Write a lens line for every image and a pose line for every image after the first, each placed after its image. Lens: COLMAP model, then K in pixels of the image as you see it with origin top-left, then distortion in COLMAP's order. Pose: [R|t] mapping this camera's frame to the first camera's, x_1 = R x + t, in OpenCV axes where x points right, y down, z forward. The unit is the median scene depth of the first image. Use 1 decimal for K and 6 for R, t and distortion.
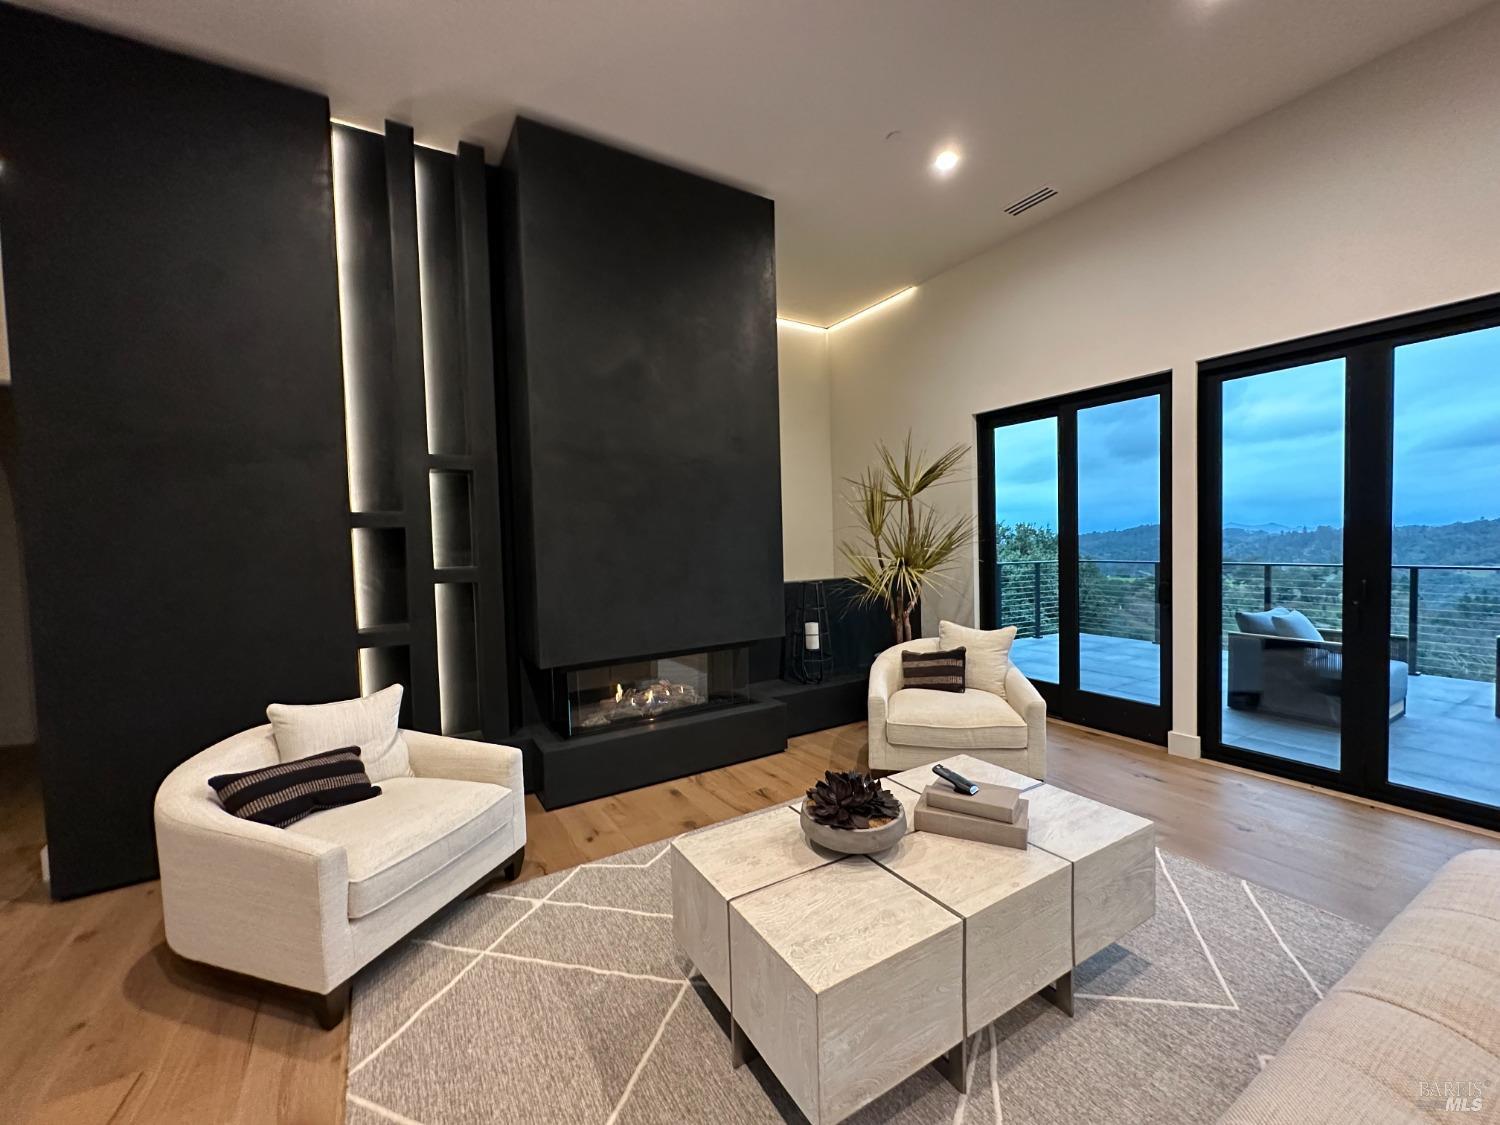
lens RADIAL K [[591.5, 0, 750.0], [0, 591.5, 562.5], [0, 0, 1]] dist [-0.013699, 0.000137]
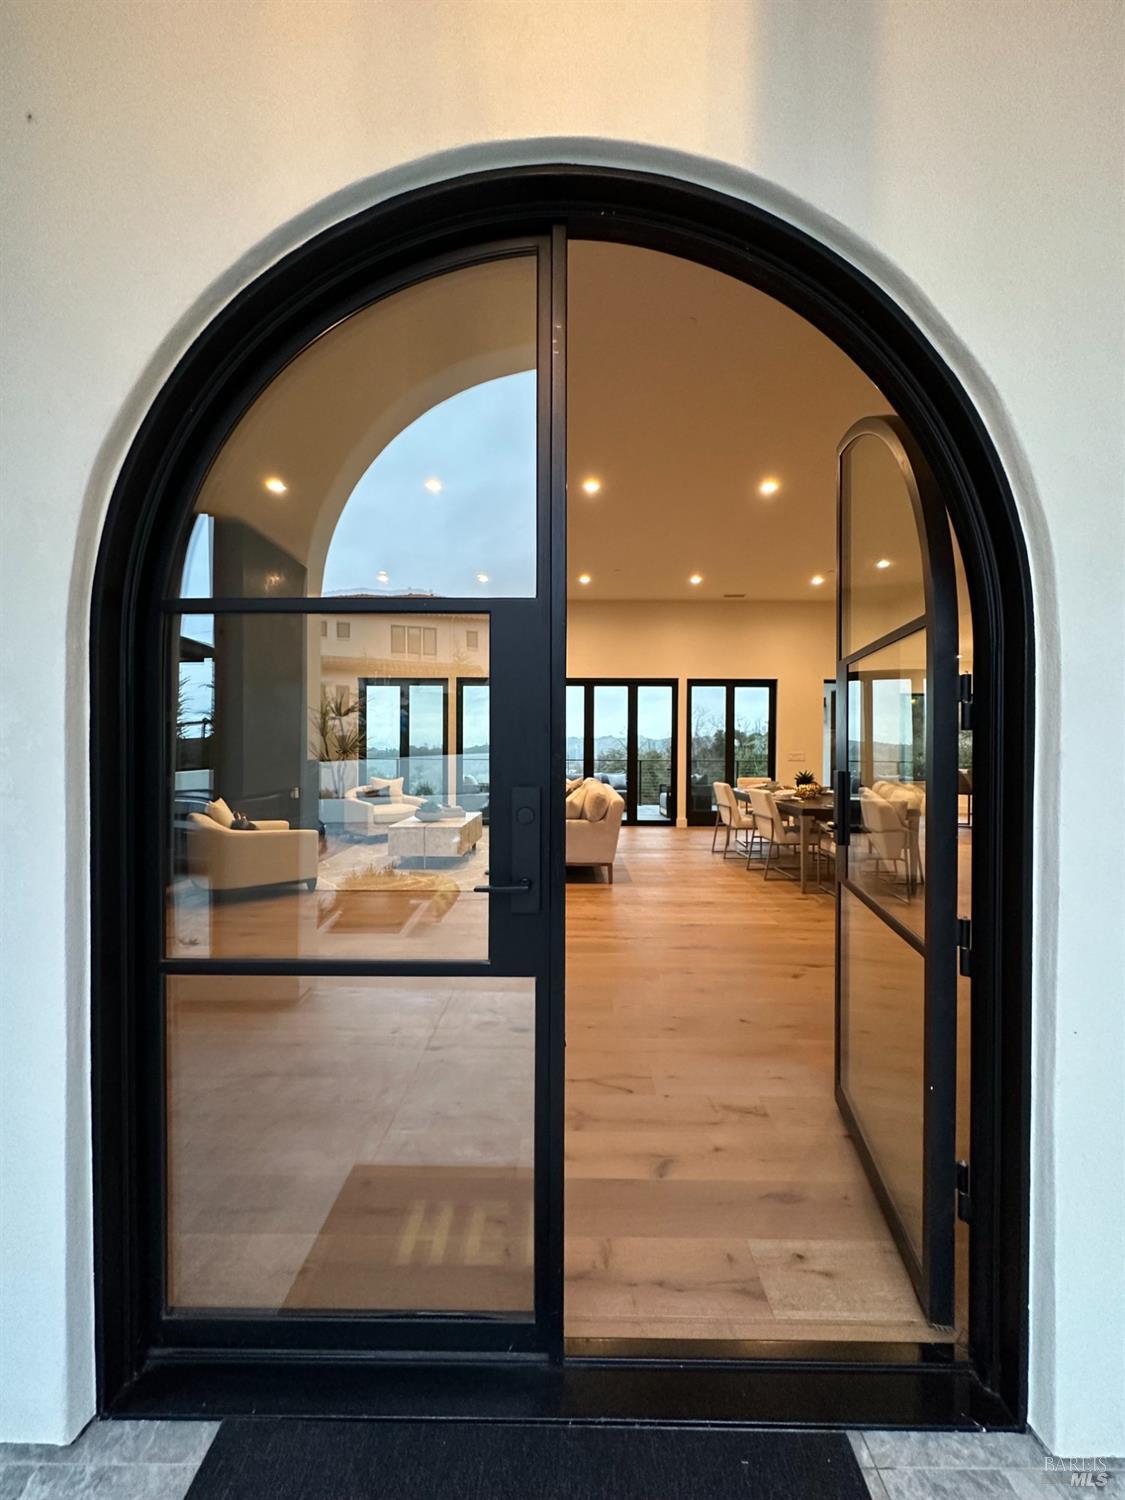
lens RADIAL K [[591.5, 0, 562.5], [0, 591.5, 750.0], [0, 0, 1]] dist [-0.013699, 0.000137]
pose [[0.518072, 0.023994, 0.855000, -1.293114], [0.015112, 0.999194, -0.037197, 0.100889], [-0.855204, 0.032191, 0.517292, -0.809273]]
